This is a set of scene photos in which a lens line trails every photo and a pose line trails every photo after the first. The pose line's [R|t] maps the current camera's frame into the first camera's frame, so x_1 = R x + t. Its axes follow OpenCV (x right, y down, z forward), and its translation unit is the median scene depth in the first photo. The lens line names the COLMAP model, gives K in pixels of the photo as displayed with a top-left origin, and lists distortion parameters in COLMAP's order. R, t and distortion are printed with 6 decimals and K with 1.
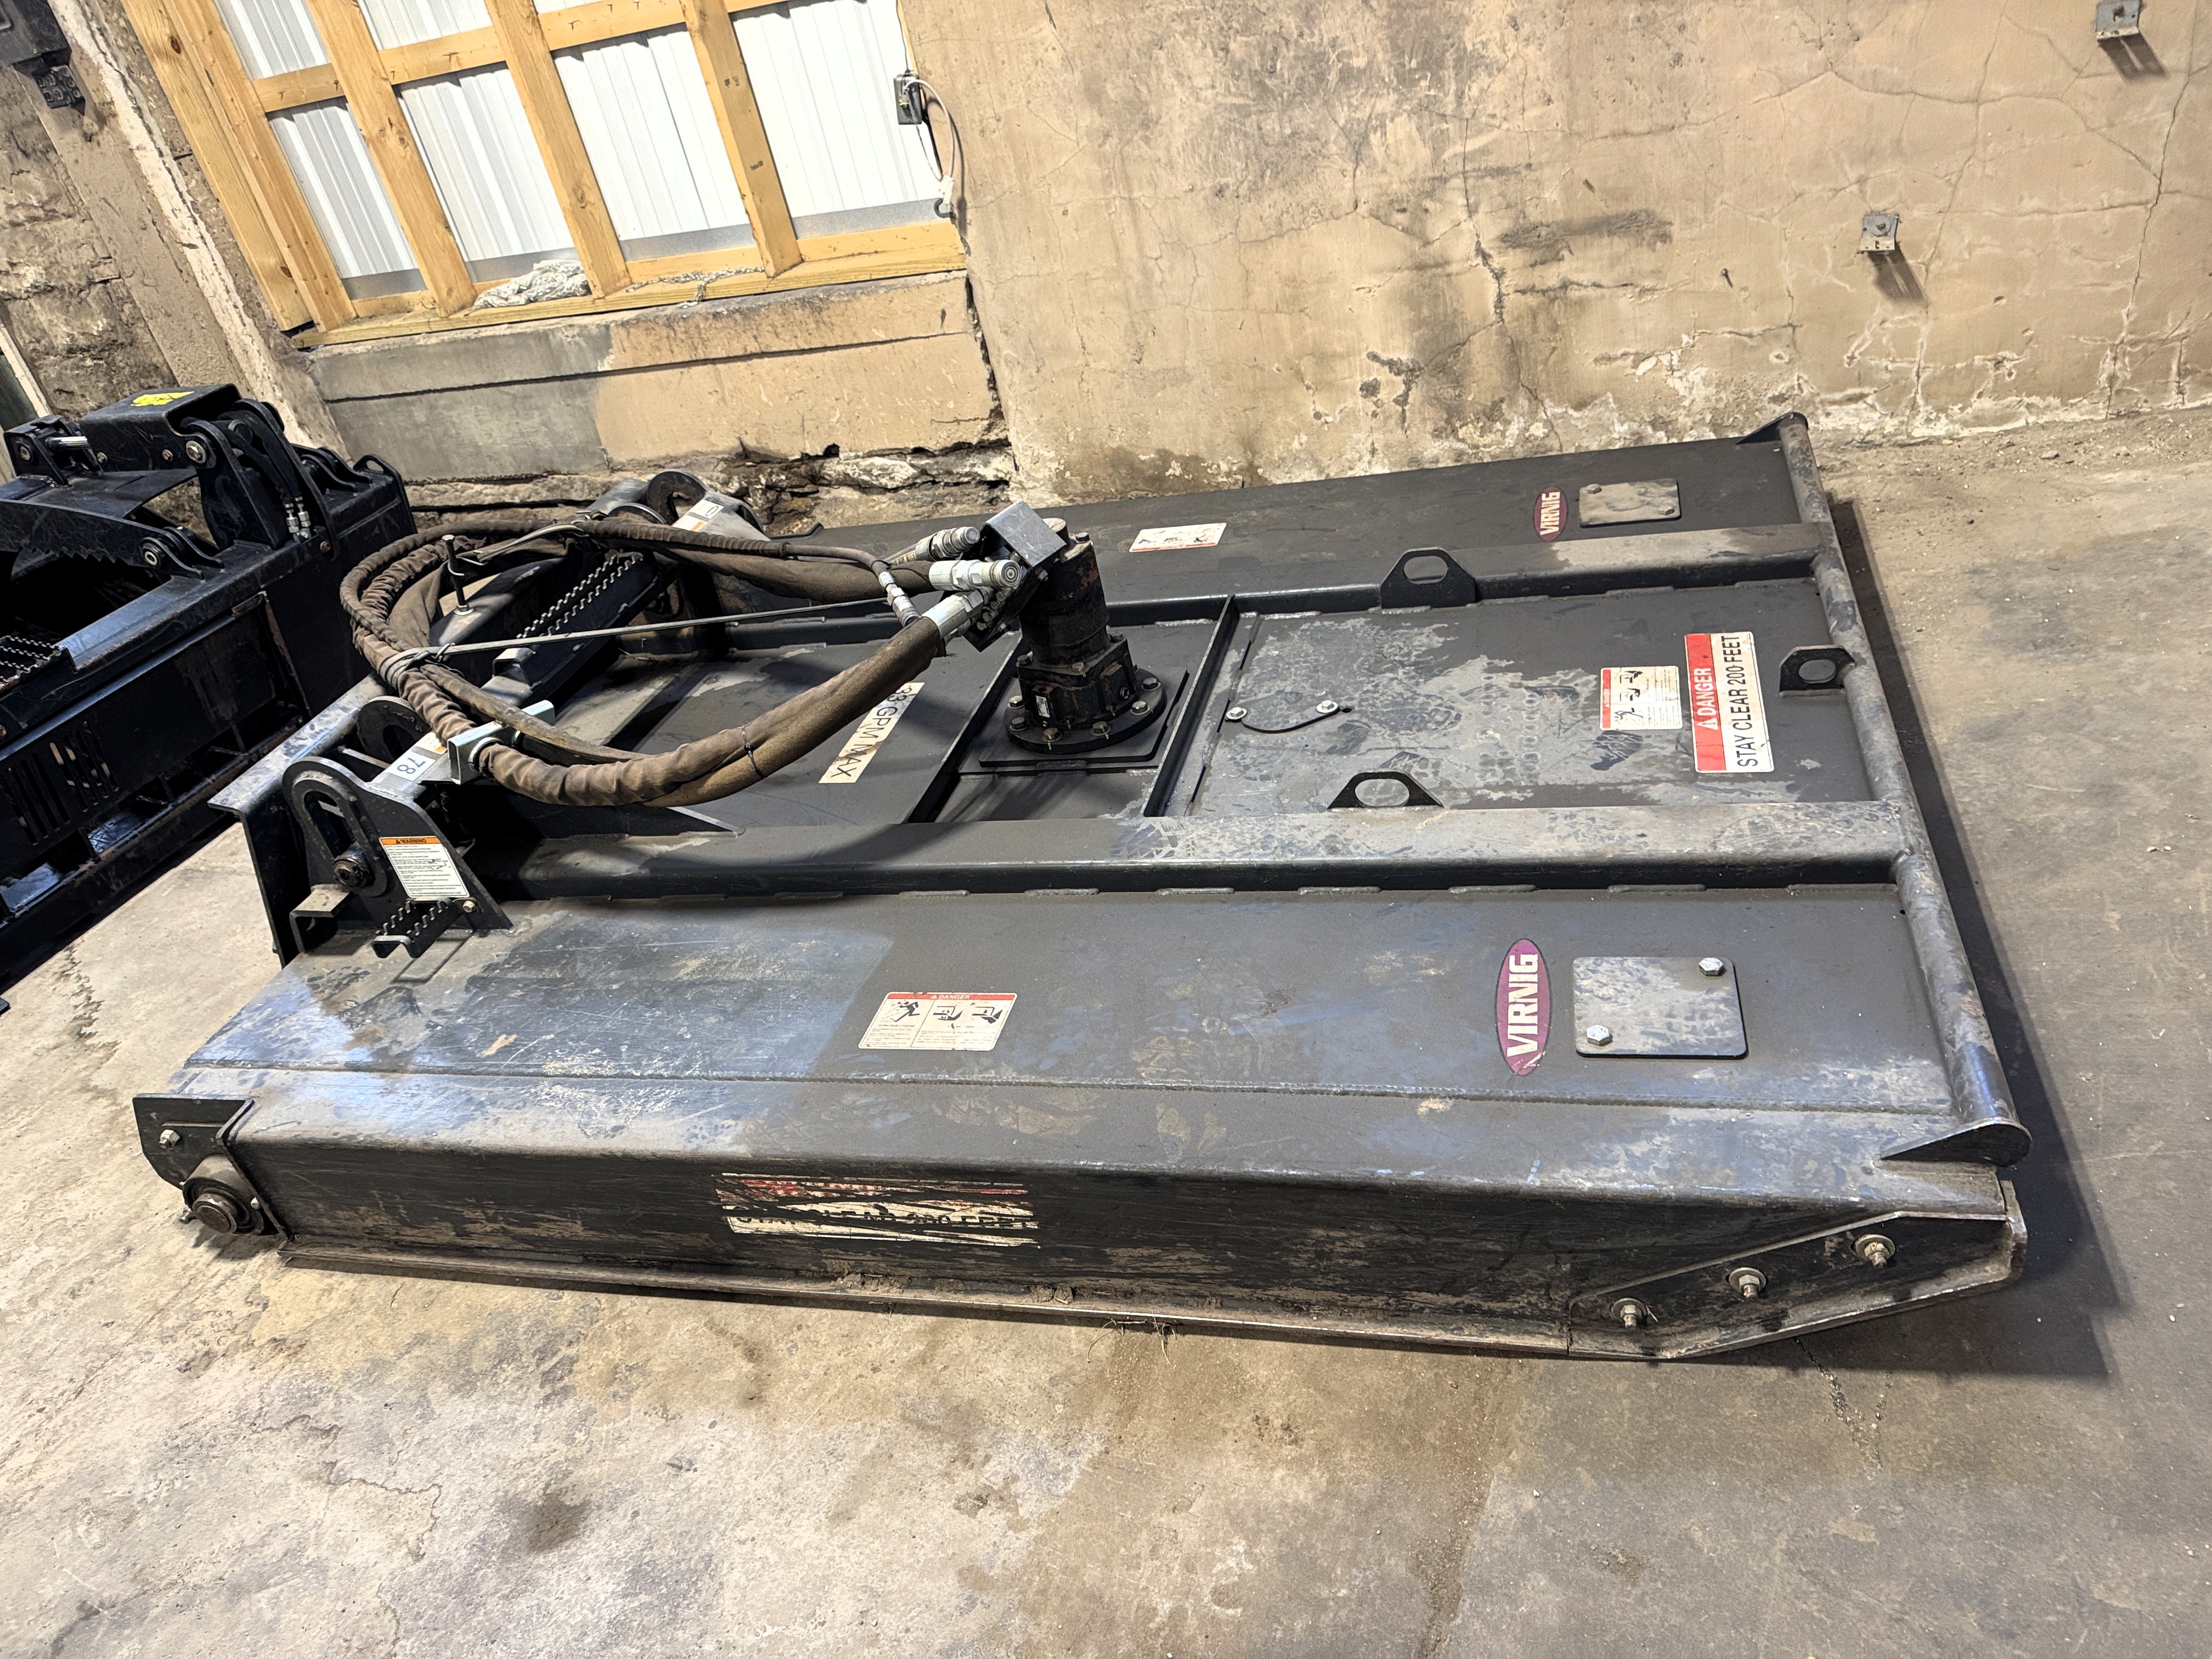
lens RADIAL K [[1563.1, 0, 1090.8], [0, 1563.1, 826.3], [0, 0, 1]] dist [0.023687, -0.024683]
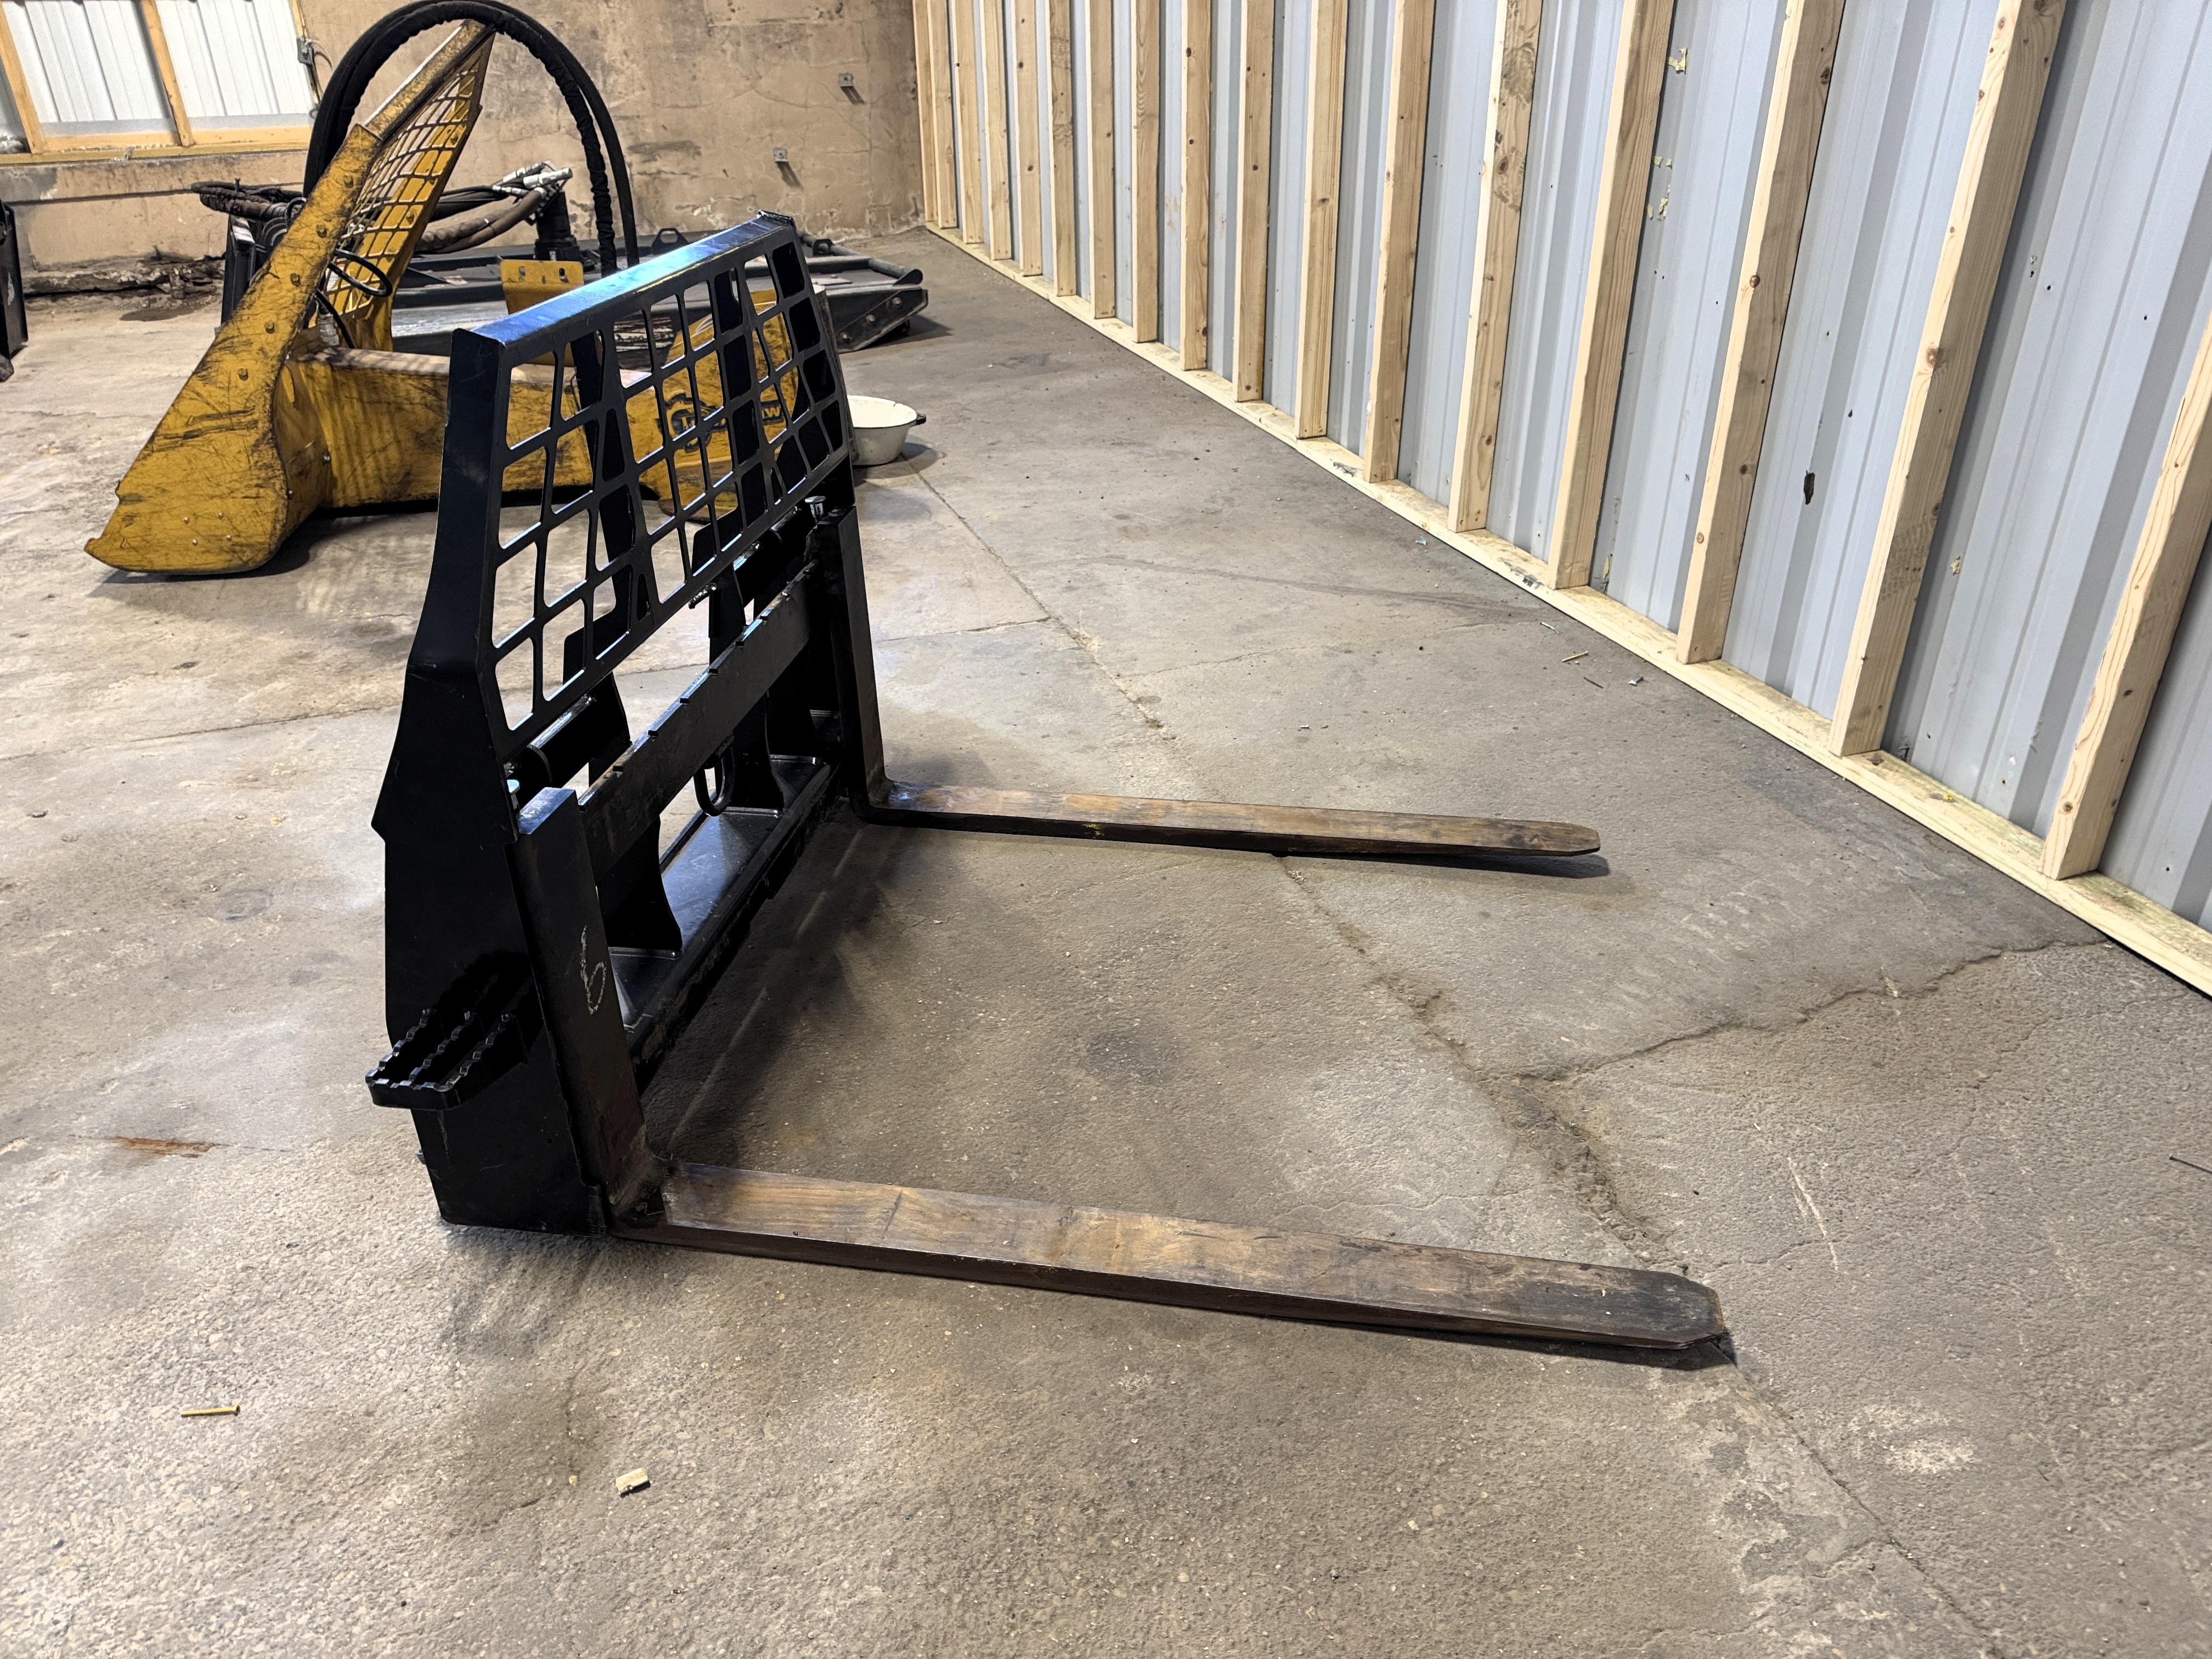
lens RADIAL K [[1563.1, 0, 1092.2], [0, 1563.1, 815.2], [0, 0, 1]] dist [0.023687, -0.024683]
pose [[0.741173, -0.143094, 0.655886, -0.864157], [0.235812, 0.970253, -0.054797, 0.838255], [-0.628535, 0.195279, 0.752868, -0.934875]]
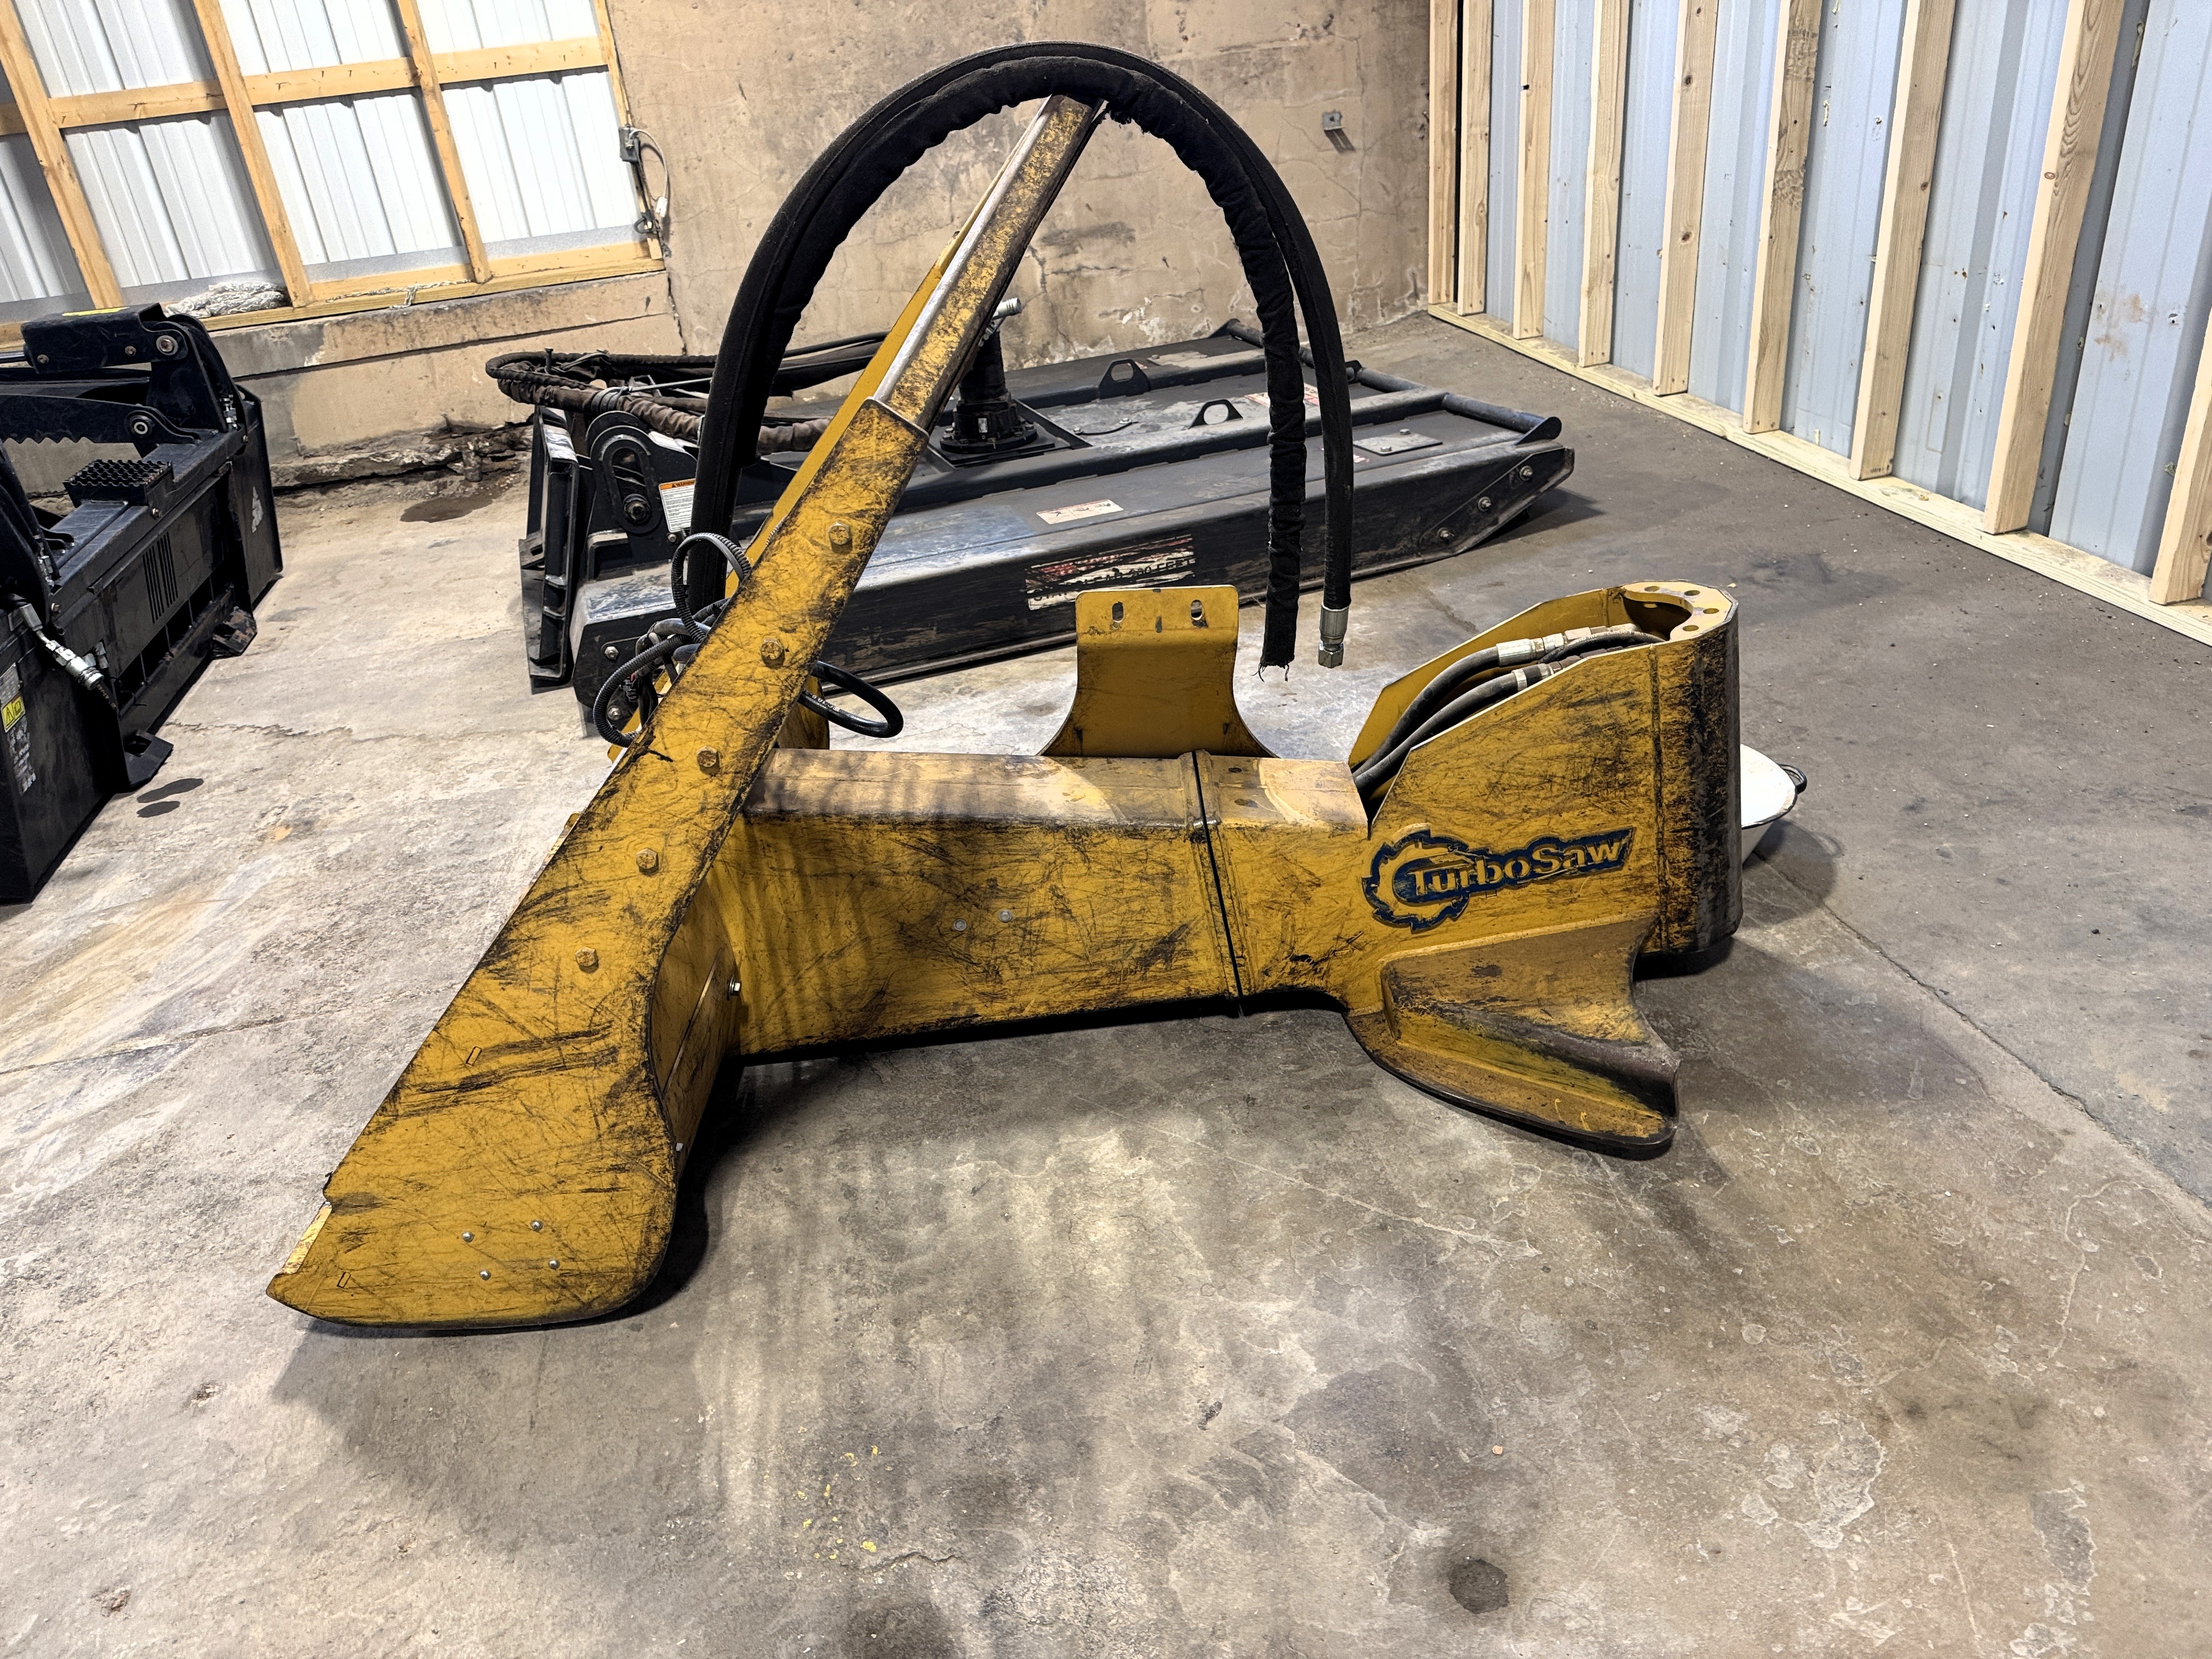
lens RADIAL K [[1563.1, 0, 1092.6], [0, 1563.1, 806.4], [0, 0, 1]] dist [0.023687, -0.024683]
pose [[0.833779, -0.145069, 0.532698, -0.661297], [0.234621, 0.966505, -0.104023, 0.388068], [-0.499765, 0.211714, 0.839888, -0.289961]]
